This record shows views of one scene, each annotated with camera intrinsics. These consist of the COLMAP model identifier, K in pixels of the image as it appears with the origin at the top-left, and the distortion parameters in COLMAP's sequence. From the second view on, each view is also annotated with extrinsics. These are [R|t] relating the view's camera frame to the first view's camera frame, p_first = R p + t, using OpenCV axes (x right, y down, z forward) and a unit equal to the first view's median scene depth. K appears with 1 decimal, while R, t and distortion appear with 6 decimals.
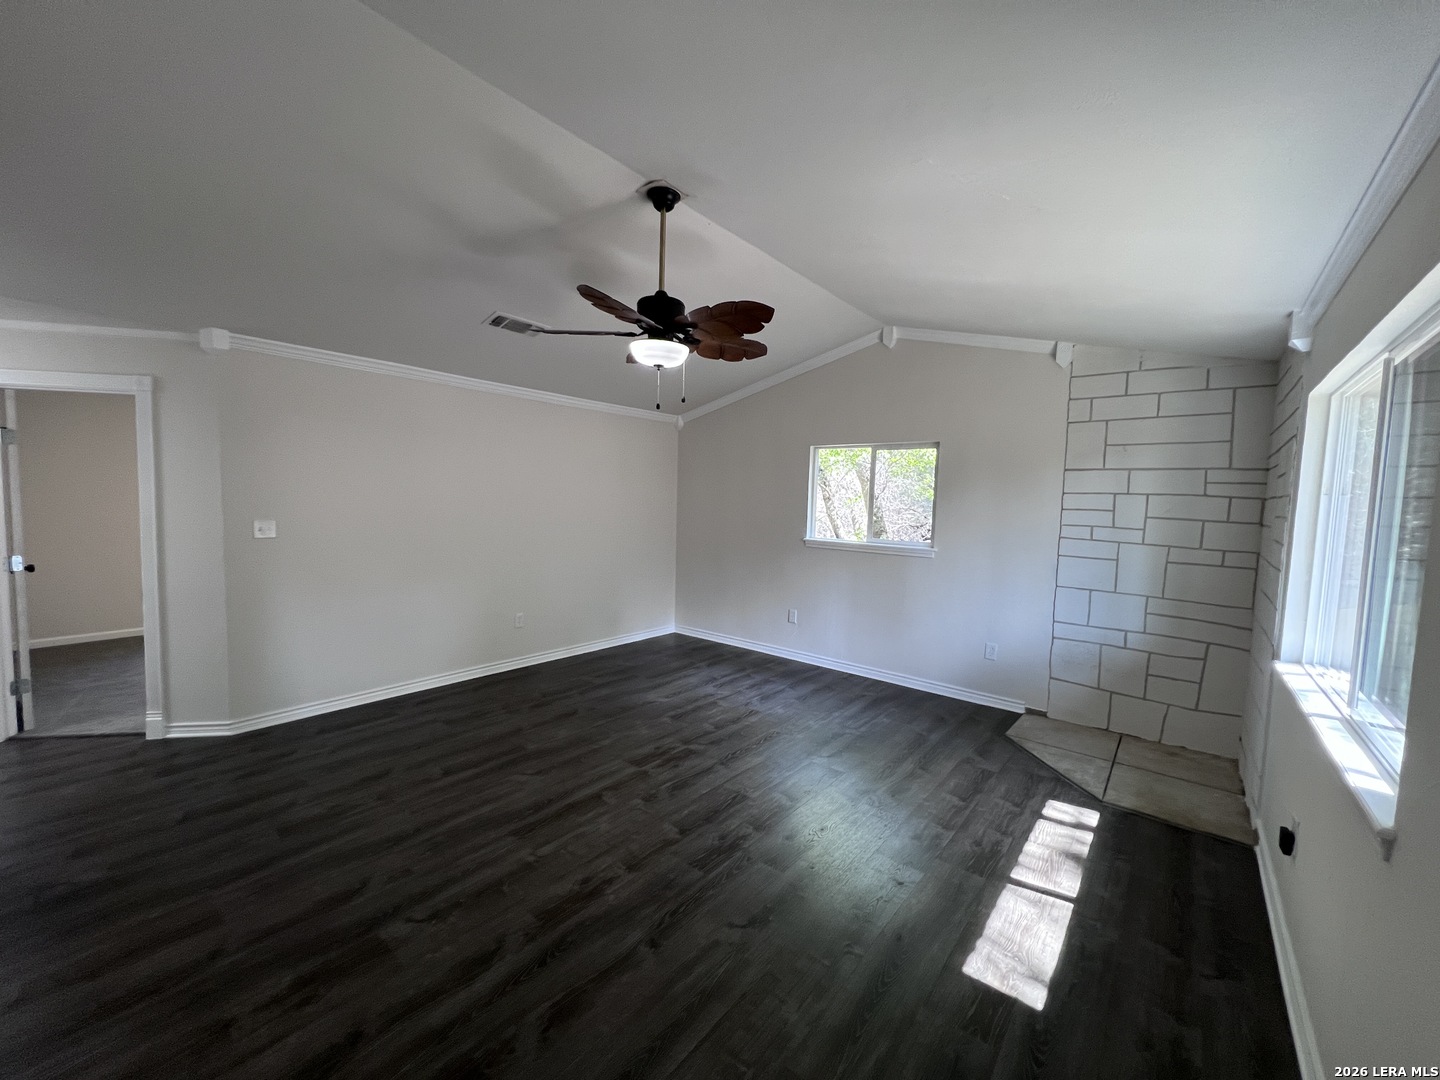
lens RADIAL K [[578.0, 0, 717.8], [0, 578.0, 539.6], [0, 0, 1]] dist [0.004529, -0.000188]
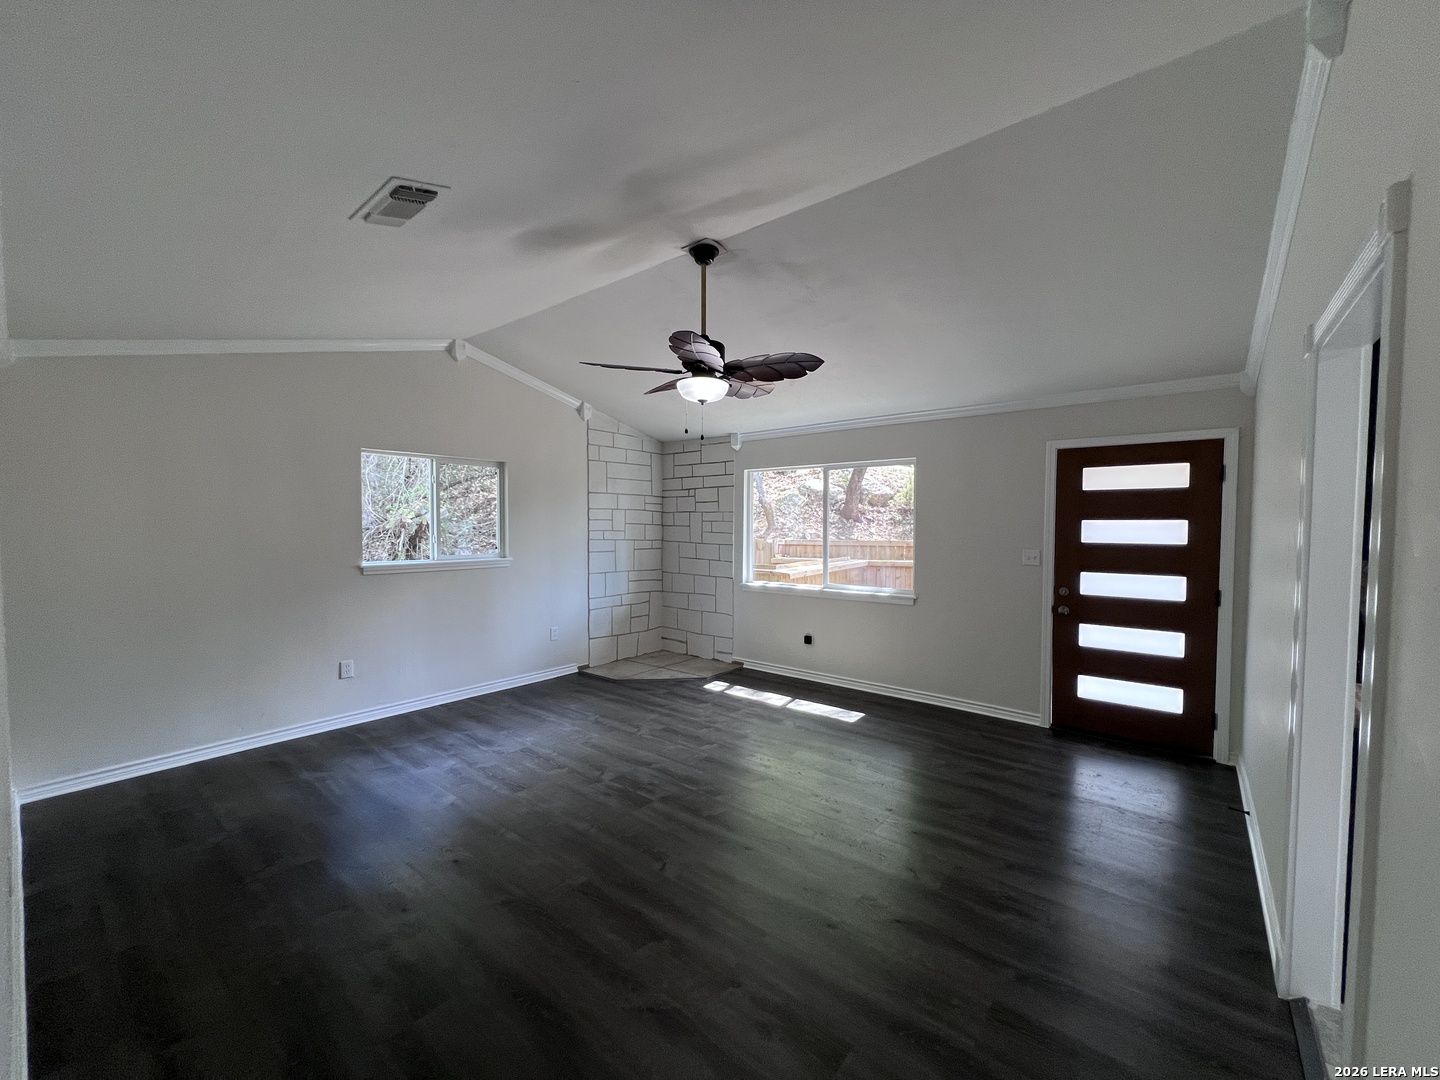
lens RADIAL K [[578.0, 0, 718.1], [0, 578.0, 543.5], [0, 0, 1]] dist [0.004529, -0.000188]
pose [[0.003507, -0.068207, 0.997665, -0.904532], [0.065262, 0.995560, 0.067834, -0.076159], [-0.997862, 0.064872, 0.007942, 0.728472]]
